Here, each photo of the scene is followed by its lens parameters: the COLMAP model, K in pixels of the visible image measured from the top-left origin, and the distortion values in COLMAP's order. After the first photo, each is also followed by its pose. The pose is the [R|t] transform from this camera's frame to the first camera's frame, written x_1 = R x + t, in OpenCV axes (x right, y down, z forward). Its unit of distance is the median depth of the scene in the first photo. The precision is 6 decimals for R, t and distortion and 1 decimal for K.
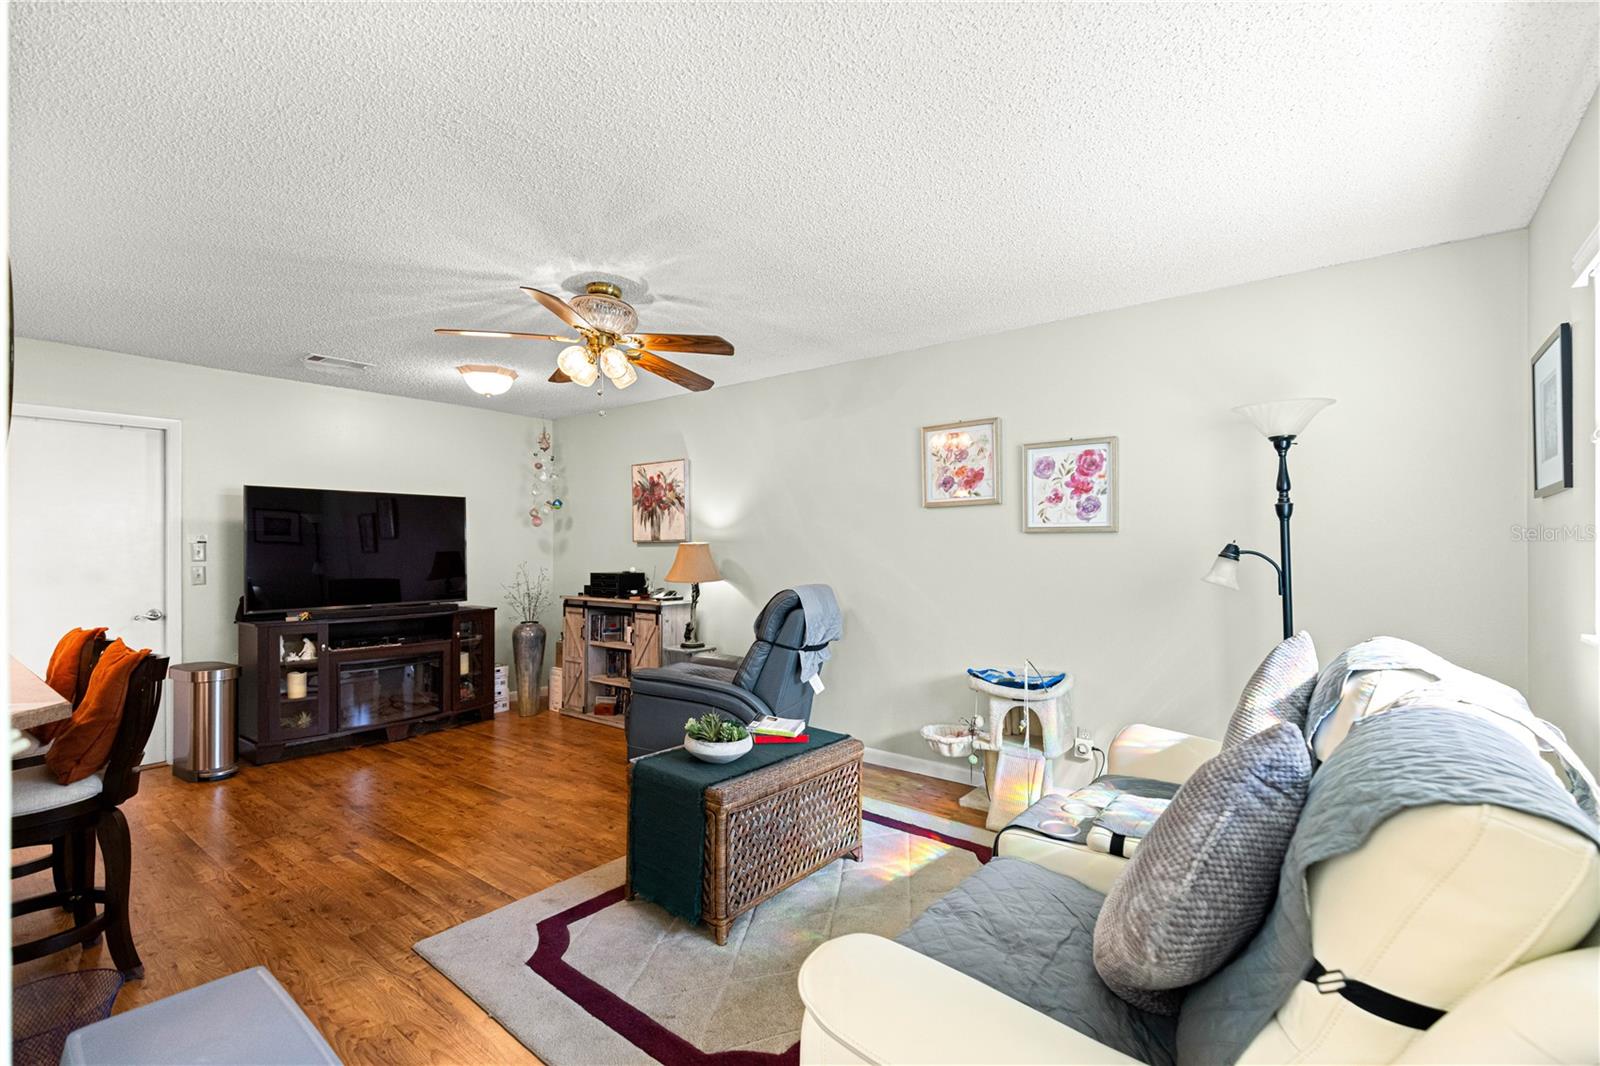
lens RADIAL K [[724.0, 0, 792.2], [0, 724.0, 542.4], [0, 0, 1]] dist [0.007853, -0.000716]
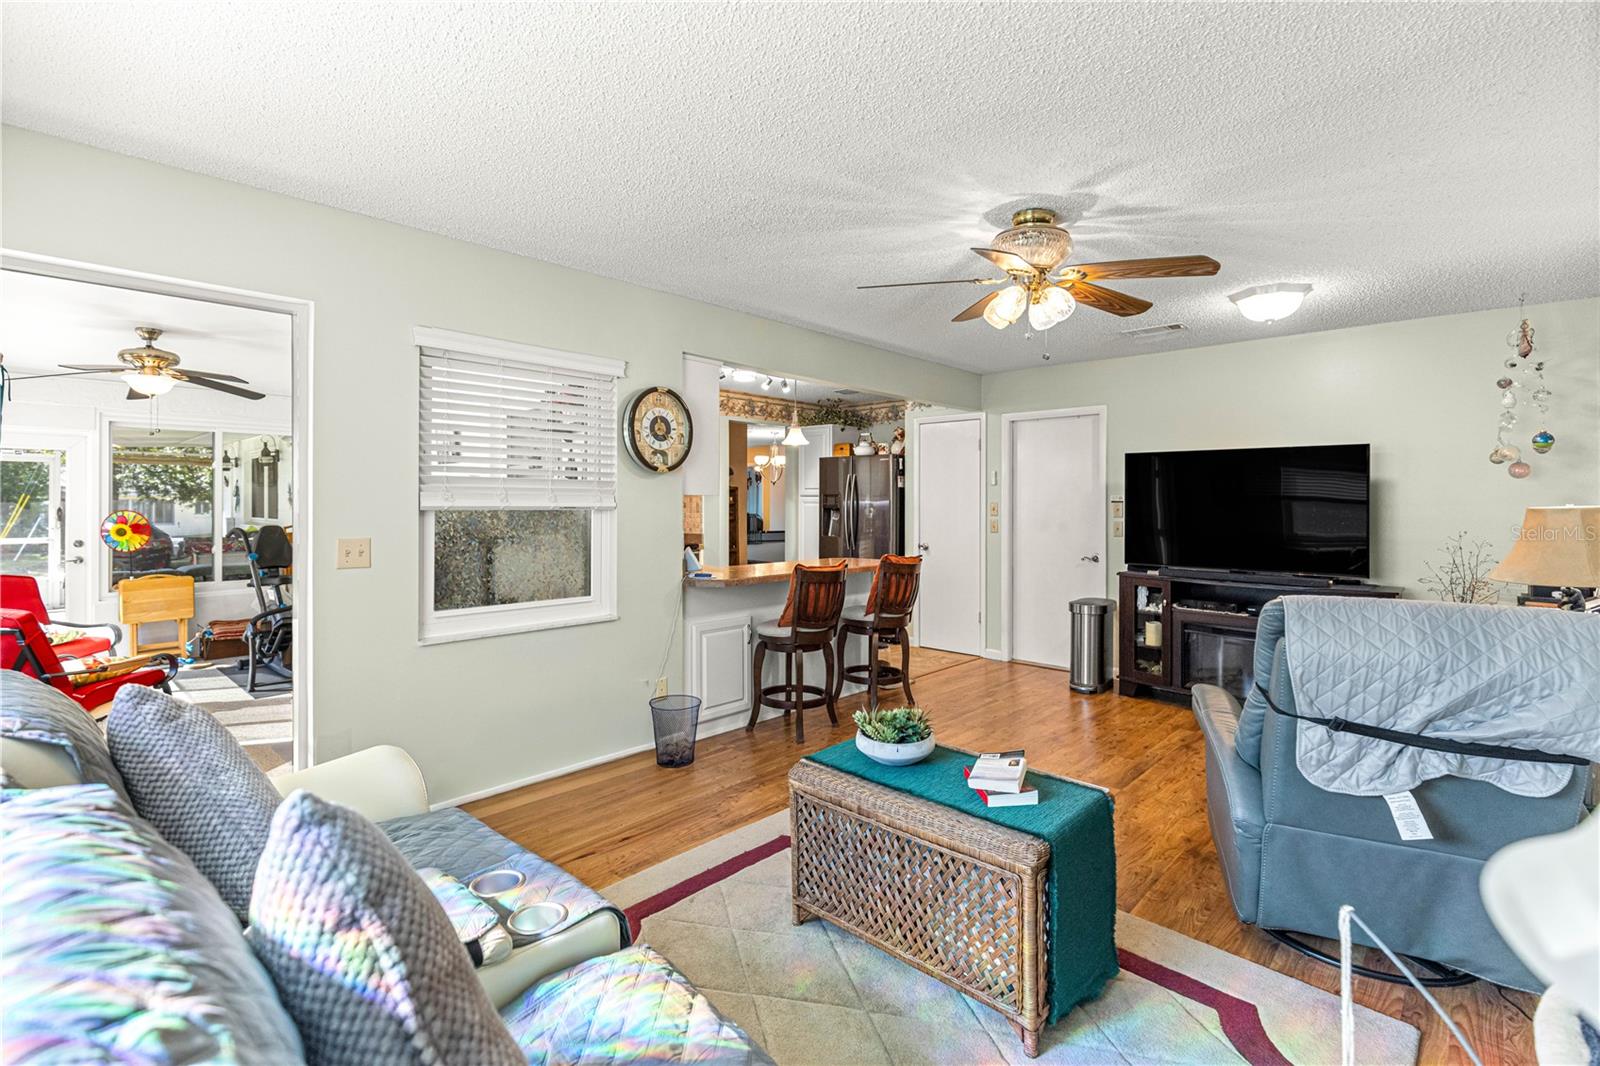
lens RADIAL K [[724.0, 0, 791.5], [0, 724.0, 504.7], [0, 0, 1]] dist [0.007853, -0.000716]
pose [[-0.077667, 0.007177, -0.996954, 0.552946], [0.003759, 0.999969, 0.006906, -0.008369], [0.996972, -0.003211, -0.077691, 0.679291]]
